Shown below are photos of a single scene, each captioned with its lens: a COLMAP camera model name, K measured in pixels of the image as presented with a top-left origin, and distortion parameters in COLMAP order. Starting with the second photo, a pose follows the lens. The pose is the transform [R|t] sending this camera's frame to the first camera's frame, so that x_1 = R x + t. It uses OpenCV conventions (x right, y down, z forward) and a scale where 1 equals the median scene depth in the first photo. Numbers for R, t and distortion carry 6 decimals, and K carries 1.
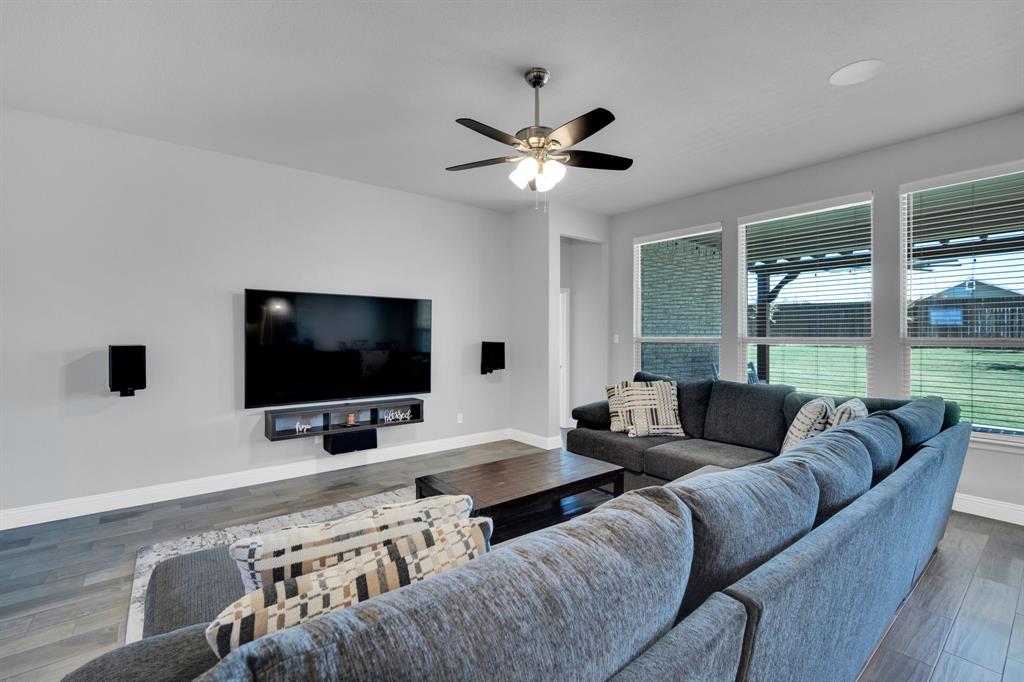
lens RADIAL K [[458.2, 0, 511.3], [0, 458.2, 339.1], [0, 0, 1]] dist [-0.002328, -0.000679]
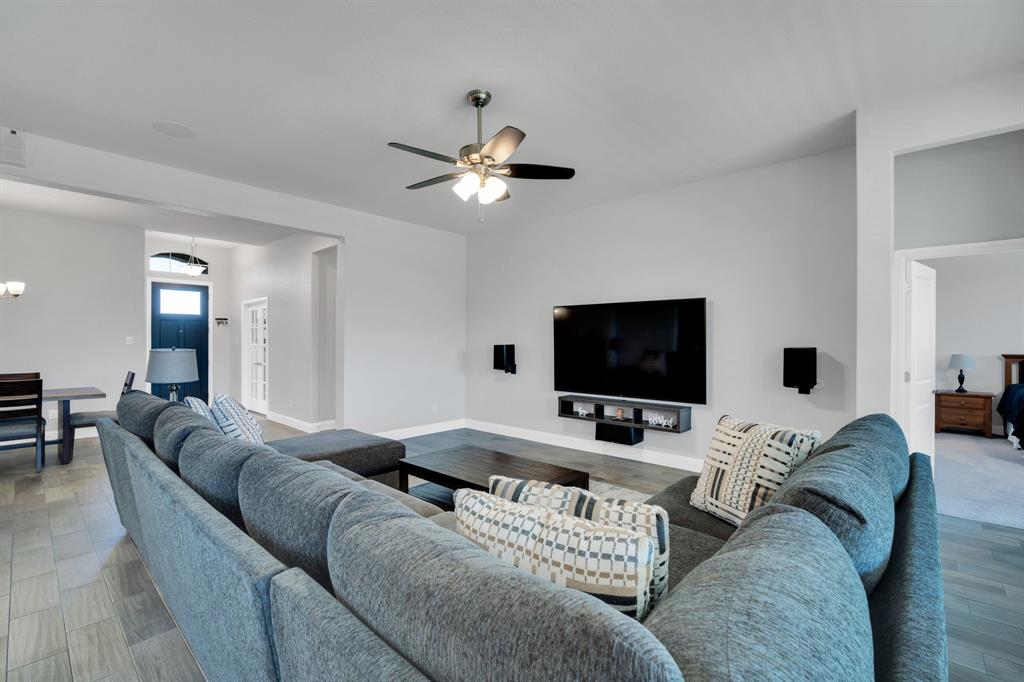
lens RADIAL K [[458.2, 0, 511.3], [0, 458.2, 339.1], [0, 0, 1]] dist [-0.002328, -0.000679]
pose [[0.165744, 0.000013, -0.986169, 0.727785], [-0.008075, 0.999966, -0.001344, -0.001658], [0.986136, 0.008186, 0.165739, 0.590086]]
